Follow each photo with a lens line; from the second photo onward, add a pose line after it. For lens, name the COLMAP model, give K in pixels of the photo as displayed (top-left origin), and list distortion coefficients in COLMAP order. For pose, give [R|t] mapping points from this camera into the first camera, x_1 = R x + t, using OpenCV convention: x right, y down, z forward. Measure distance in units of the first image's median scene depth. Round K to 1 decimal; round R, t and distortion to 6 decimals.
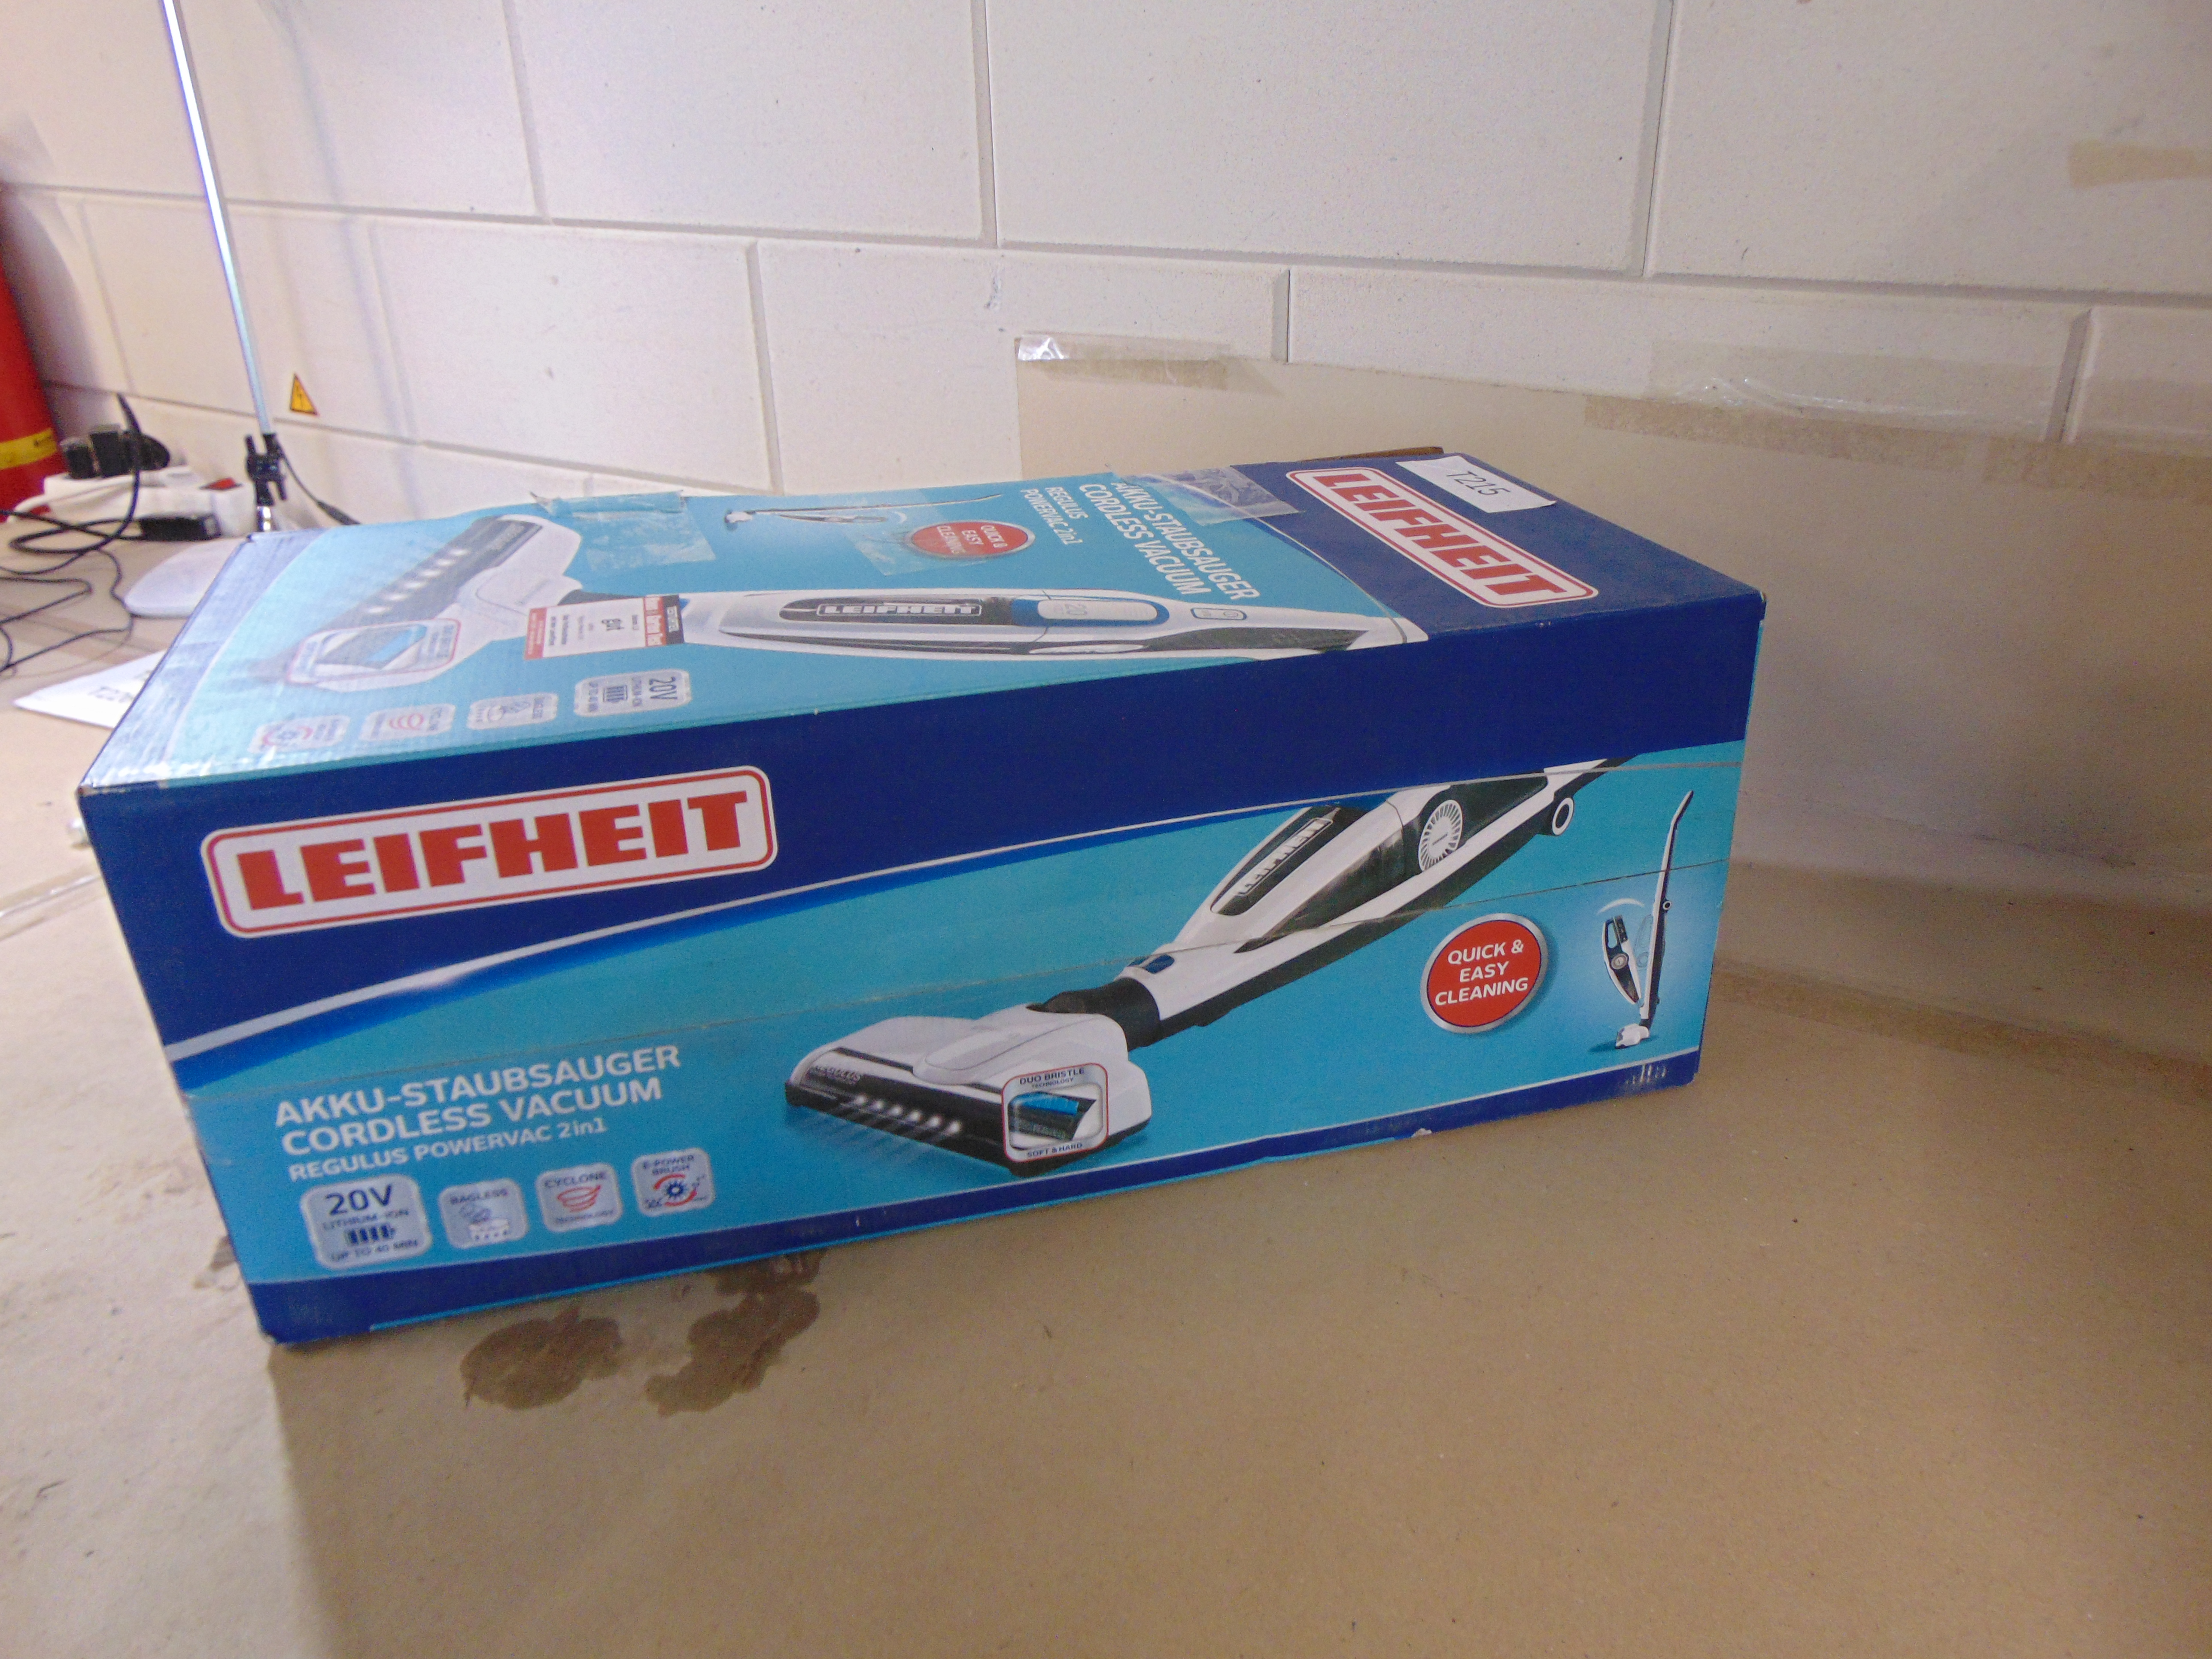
lens RADIAL K [[1645.3, 0, 1152.2], [0, 1645.3, 823.0], [0, 0, 1]] dist [-0.000843, 0.006596]
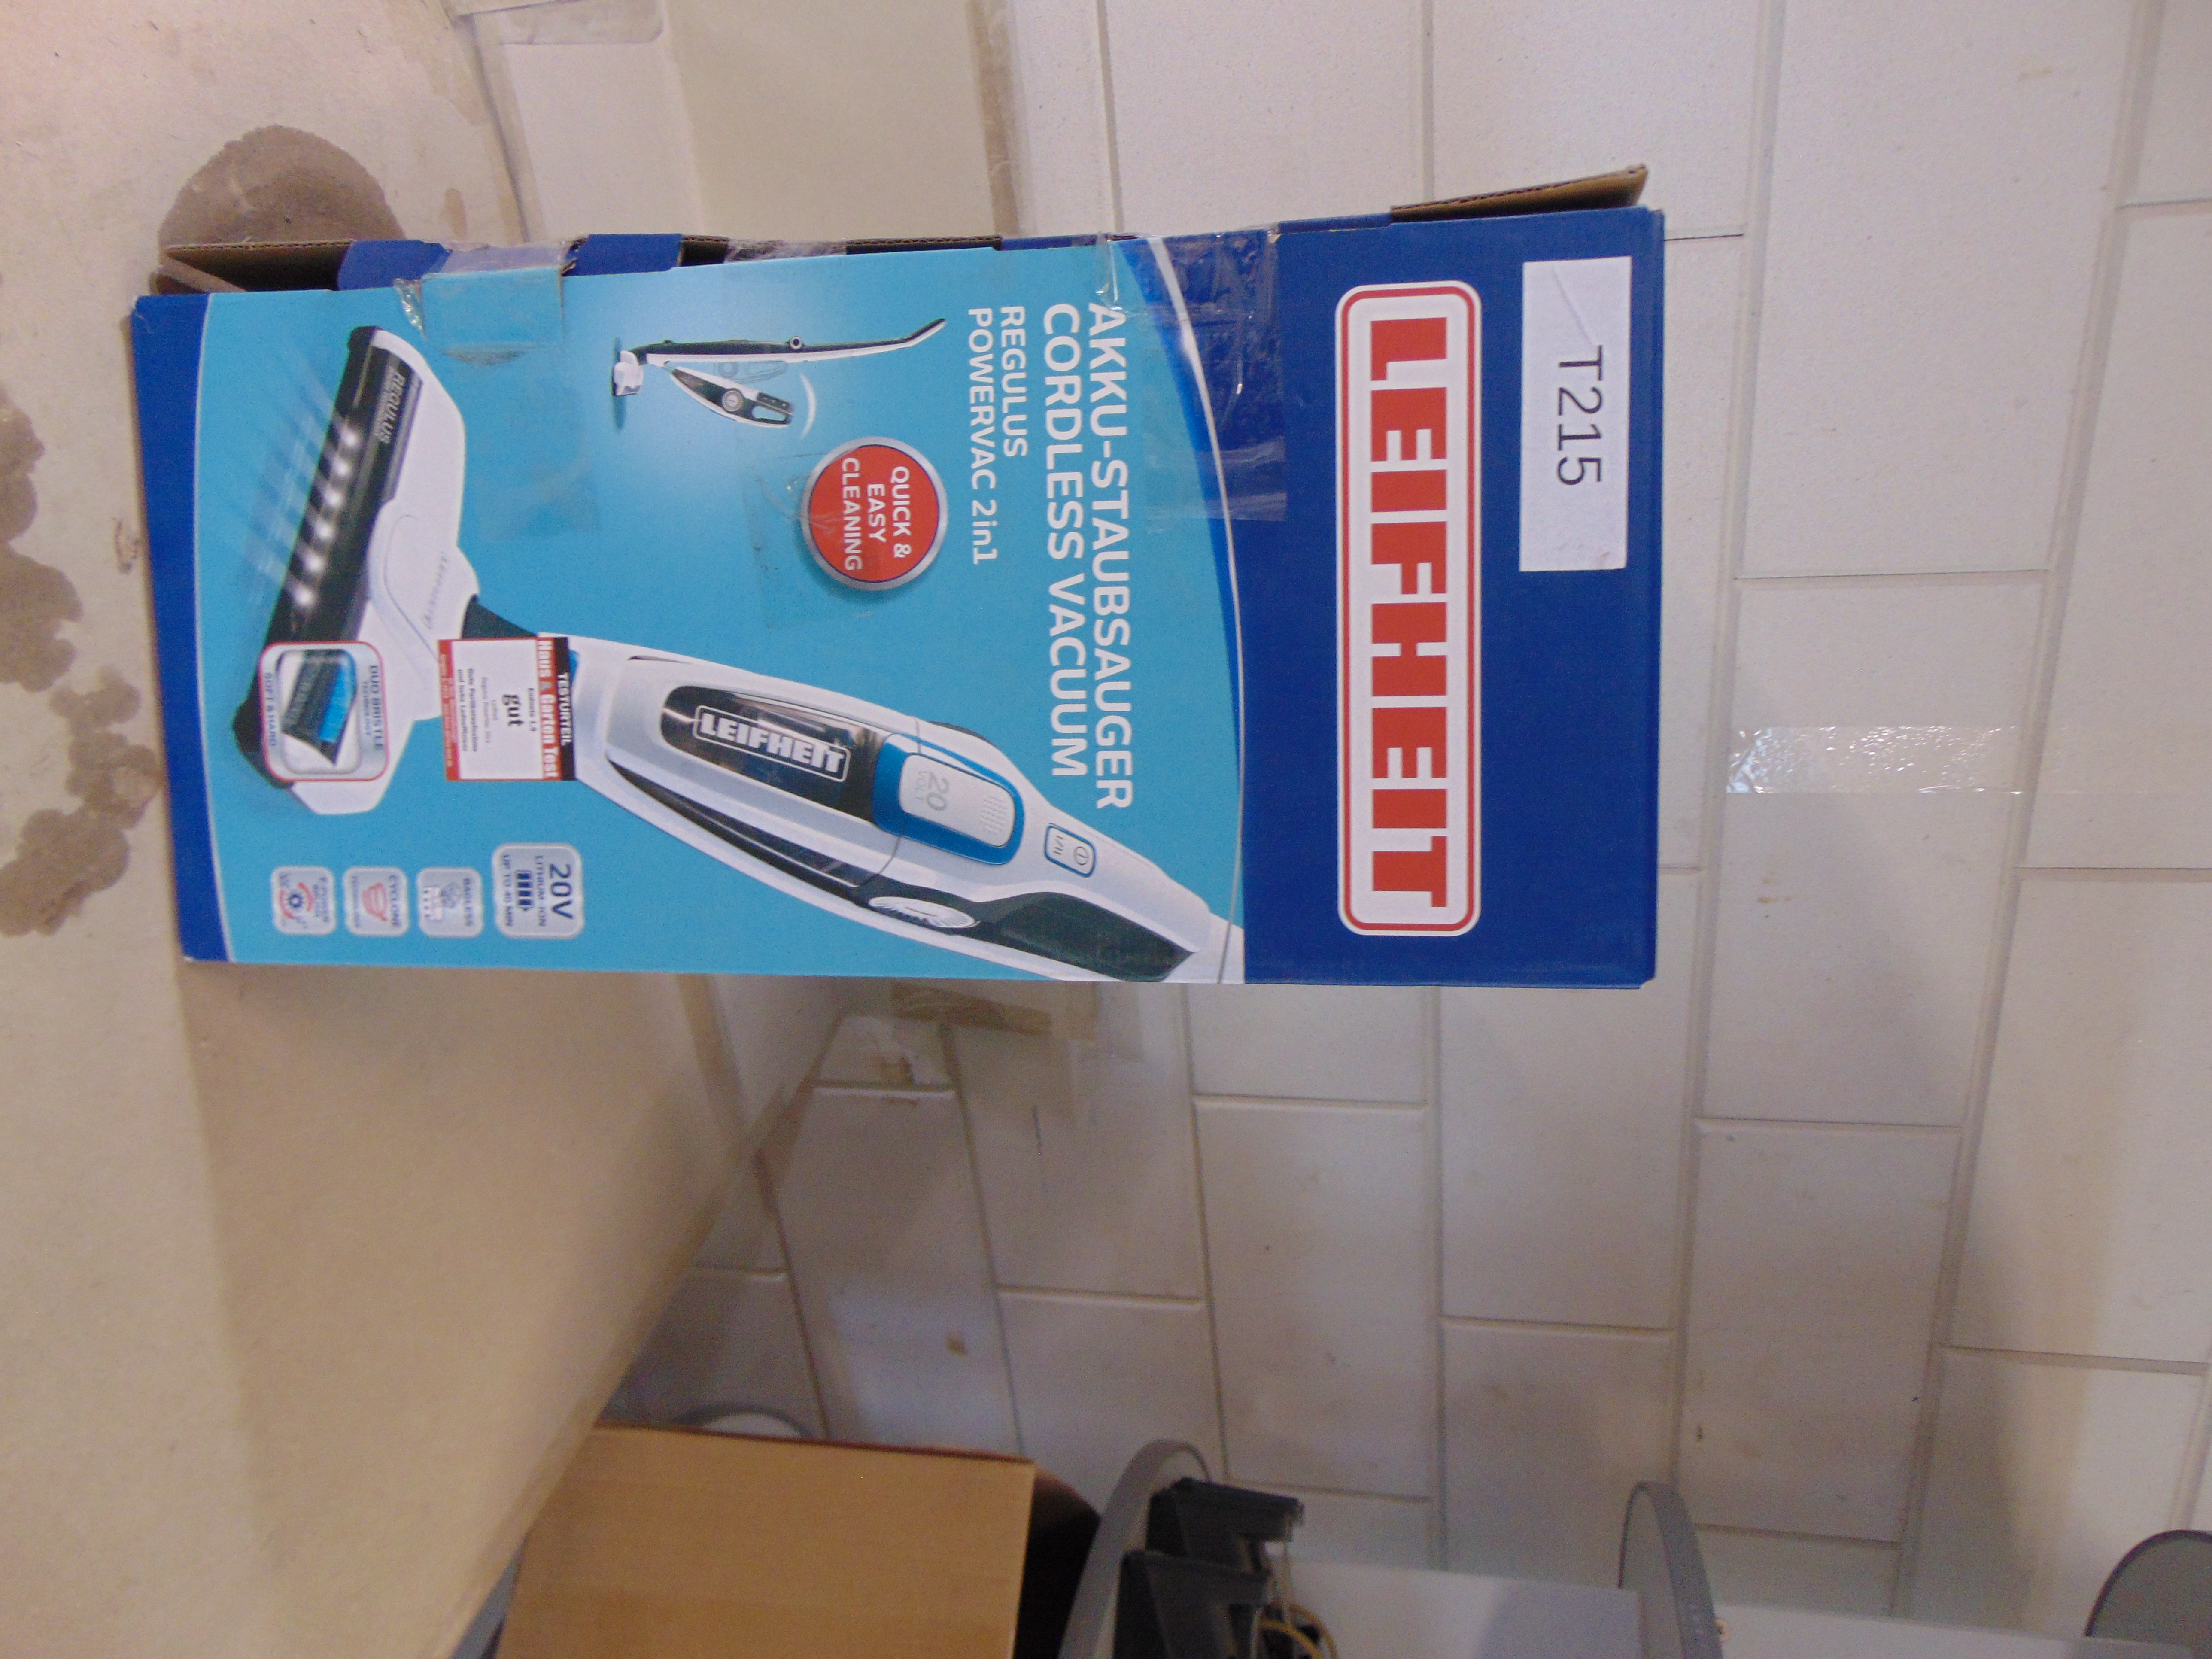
lens RADIAL K [[1607.9, 0, 1106.0], [0, 1607.9, 829.5], [0, 0, 1]] dist [-0.007910, 0.032876]
pose [[0.951305, 0.277774, -0.133645, 0.175455], [0.029552, 0.349375, 0.936517, -0.972851], [0.306832, -0.894862, 0.324153, 0.672413]]
